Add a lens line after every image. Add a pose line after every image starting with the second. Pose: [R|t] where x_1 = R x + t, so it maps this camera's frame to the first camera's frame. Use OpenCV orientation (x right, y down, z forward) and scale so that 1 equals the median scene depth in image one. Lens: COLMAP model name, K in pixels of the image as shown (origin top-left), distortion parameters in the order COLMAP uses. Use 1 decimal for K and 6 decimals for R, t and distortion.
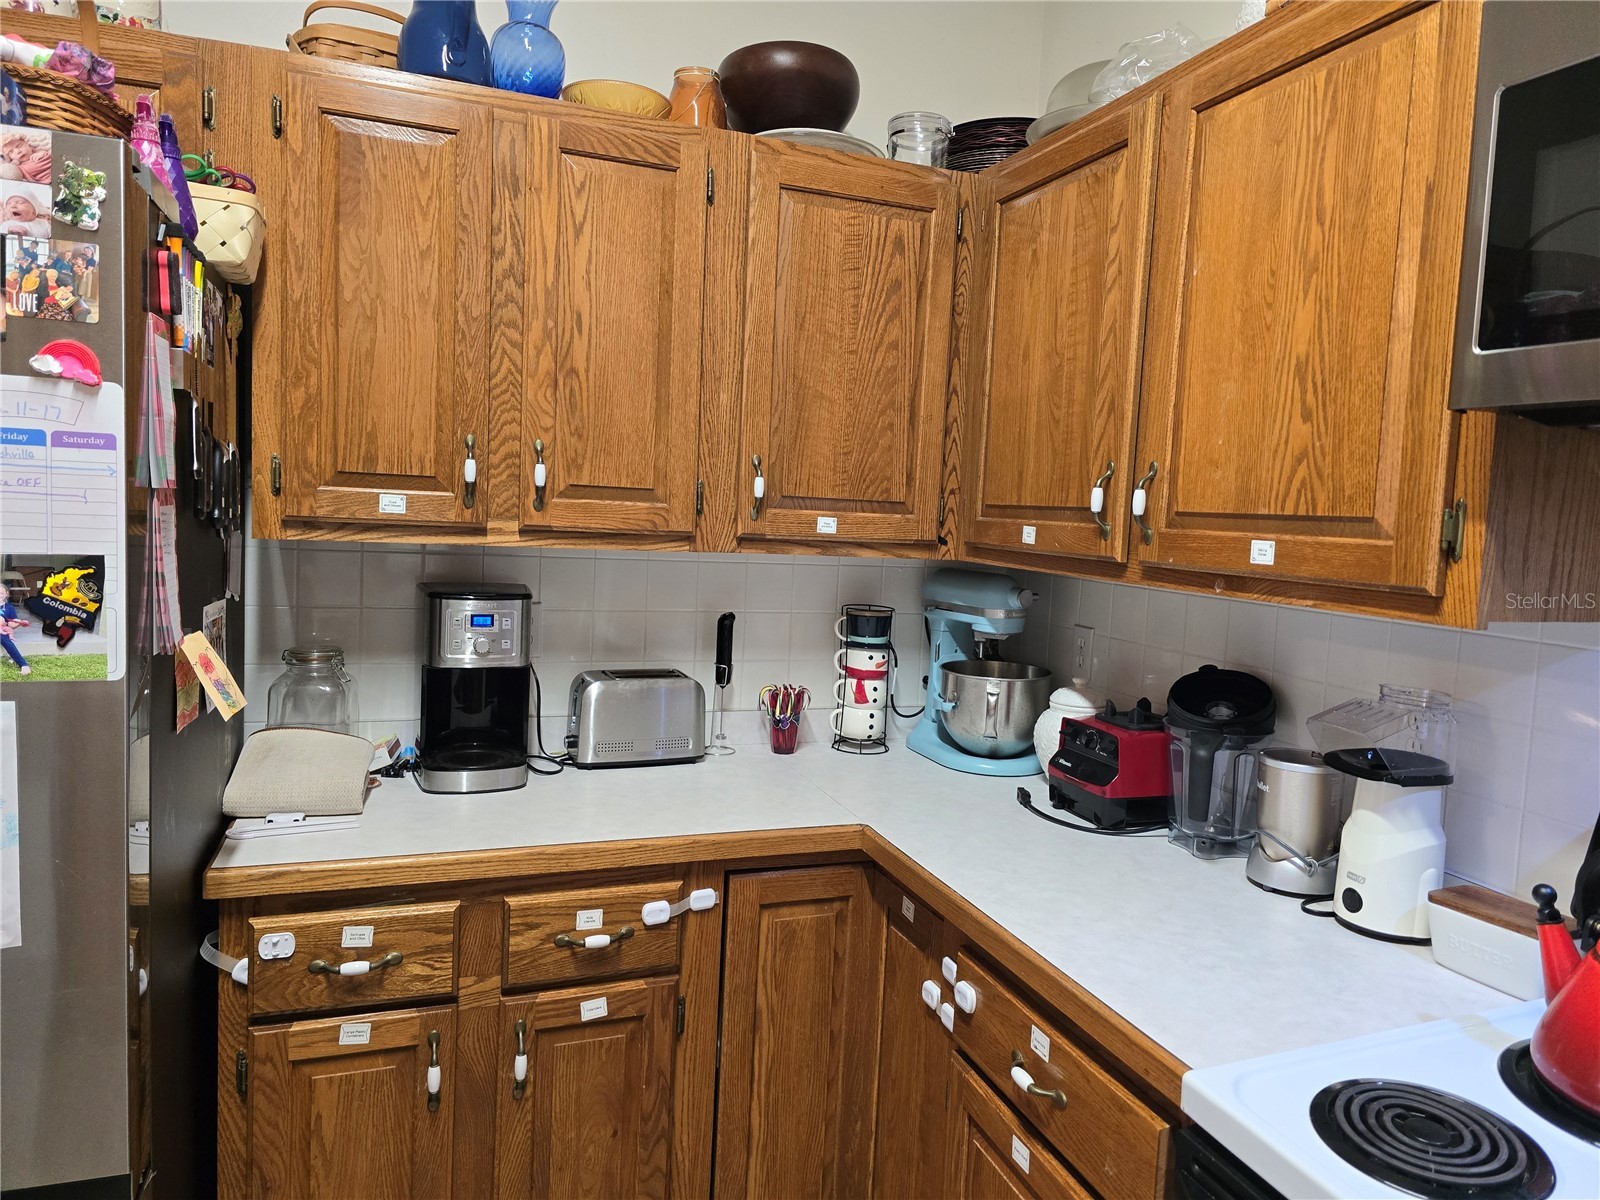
lens RADIAL K [[1079.4, 0, 806.8], [0, 1079.4, 587.9], [0, 0, 1]] dist [0.071352, -0.068114]
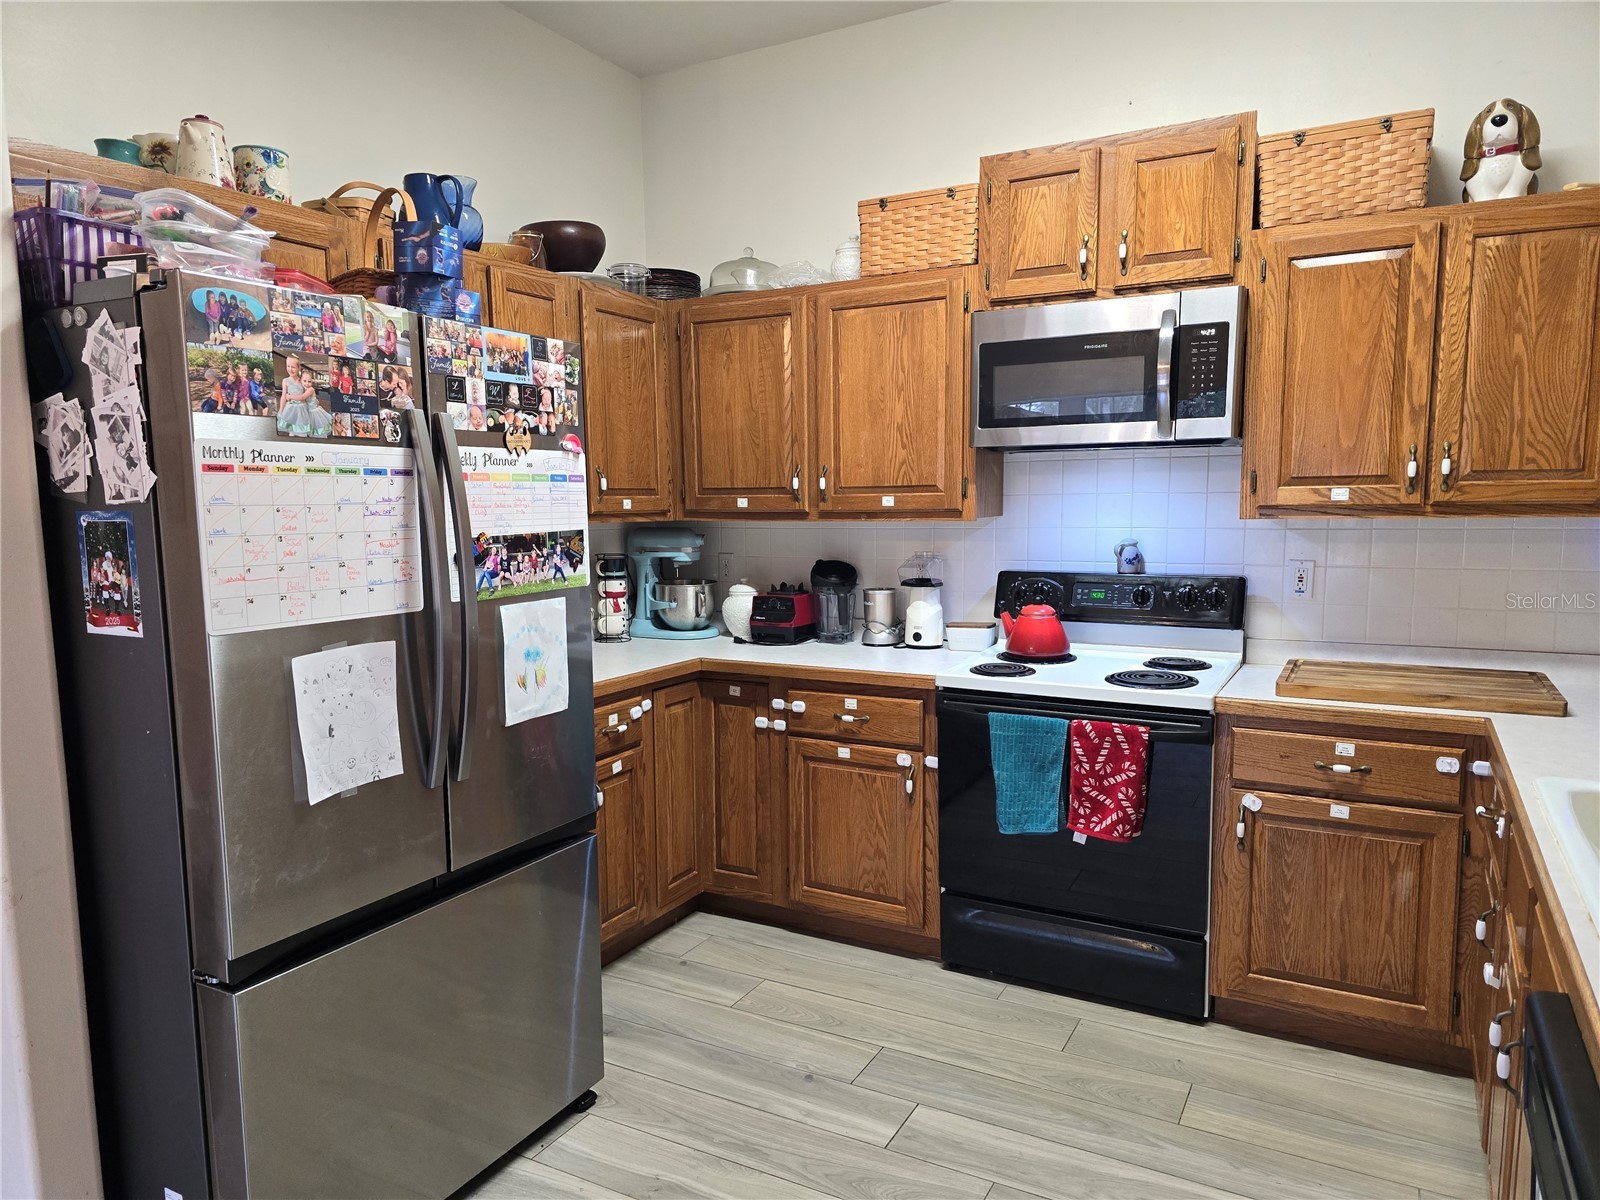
lens RADIAL K [[1079.4, 0, 783.8], [0, 1079.4, 630.5], [0, 0, 1]] dist [0.071352, -0.068114]
pose [[0.764580, -0.134568, 0.630324, -1.152189], [0.096860, 0.990845, 0.094045, 0.004230], [-0.637209, -0.010851, 0.770615, -0.640173]]
